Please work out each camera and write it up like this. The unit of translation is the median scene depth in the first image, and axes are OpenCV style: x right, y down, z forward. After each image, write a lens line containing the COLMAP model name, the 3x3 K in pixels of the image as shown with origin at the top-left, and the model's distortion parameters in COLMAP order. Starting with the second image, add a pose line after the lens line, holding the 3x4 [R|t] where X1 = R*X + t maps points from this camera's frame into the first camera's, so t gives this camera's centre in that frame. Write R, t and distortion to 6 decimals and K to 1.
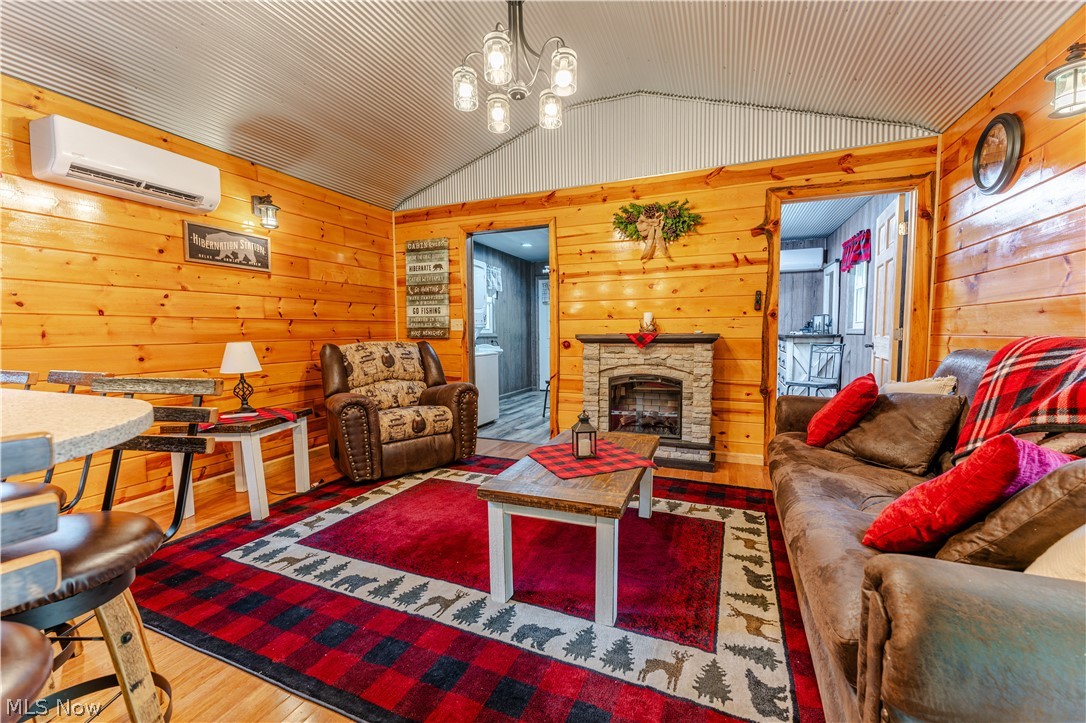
lens RADIAL K [[442.5, 0, 543.0], [0, 442.5, 361.5], [0, 0, 1]] dist [-0.001423, -0.000152]
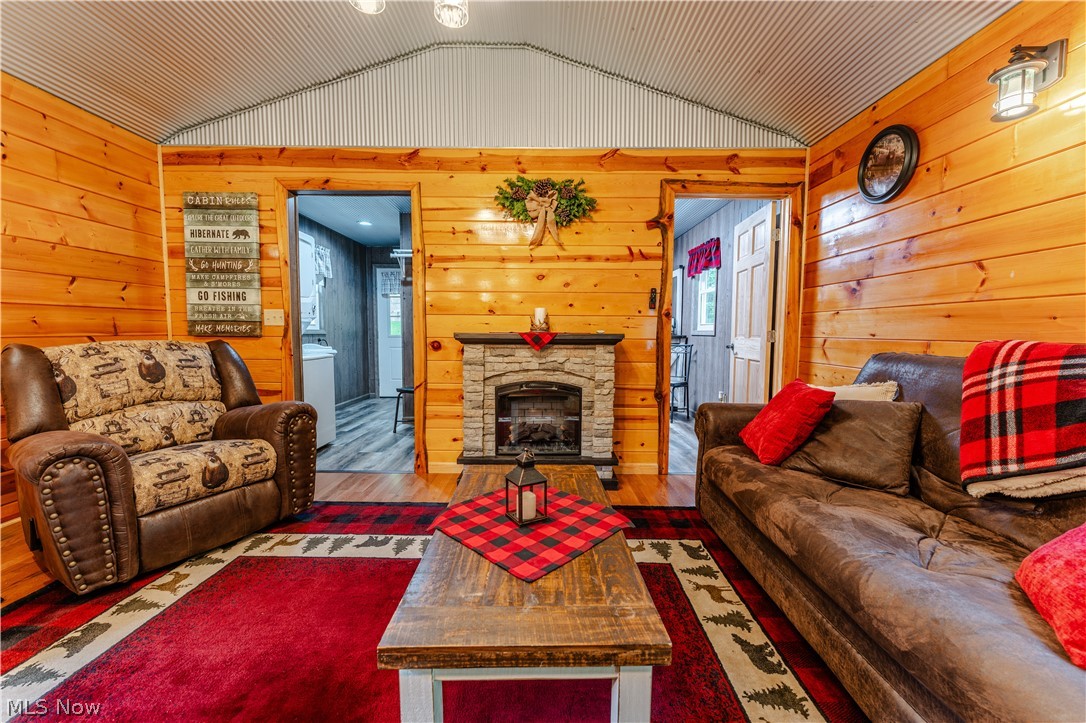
lens RADIAL K [[435.0, 0, 543.0], [0, 435.0, 361.5], [0, 0, 1]] dist [0.001056, -0.000061]
pose [[0.925524, -0.013531, 0.378447, -0.076525], [0.011826, 0.999907, 0.006830, -0.014601], [-0.378504, -0.001846, 0.925598, 0.237168]]
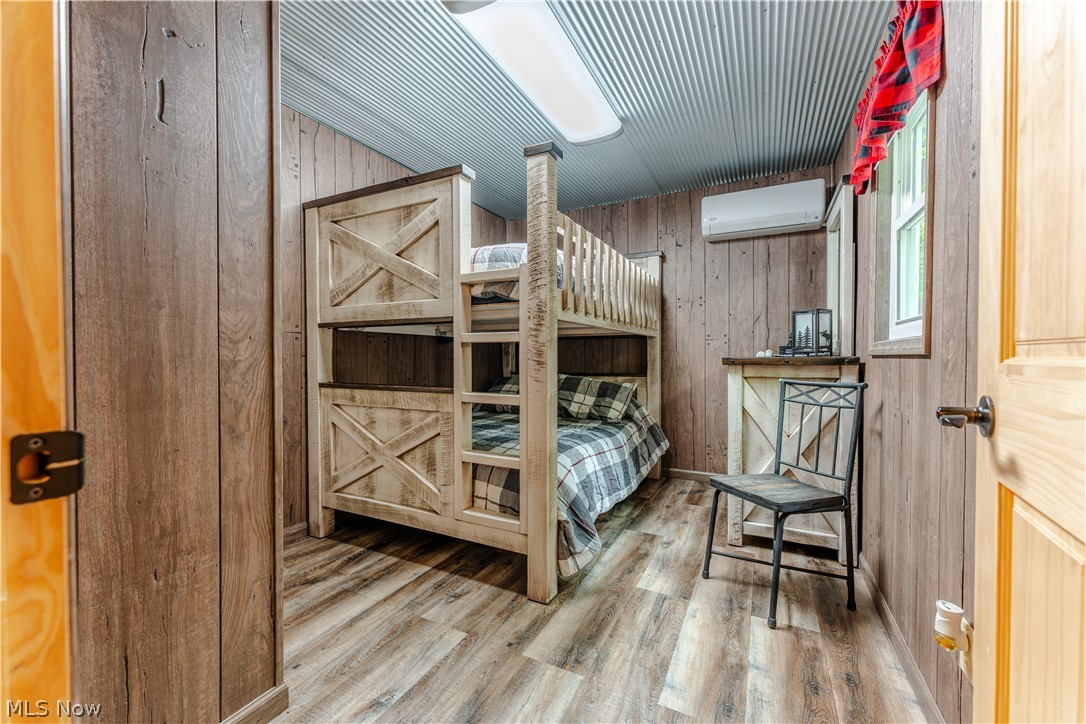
lens RADIAL K [[435.0, 0, 543.0], [0, 435.0, 362.0], [0, 0, 1]] dist [0.001056, -0.000061]
pose [[0.996667, 0.008104, -0.081174, 0.665695], [-0.012330, 0.998587, -0.051697, -0.052137], [0.080640, 0.052525, 0.995358, 0.928002]]
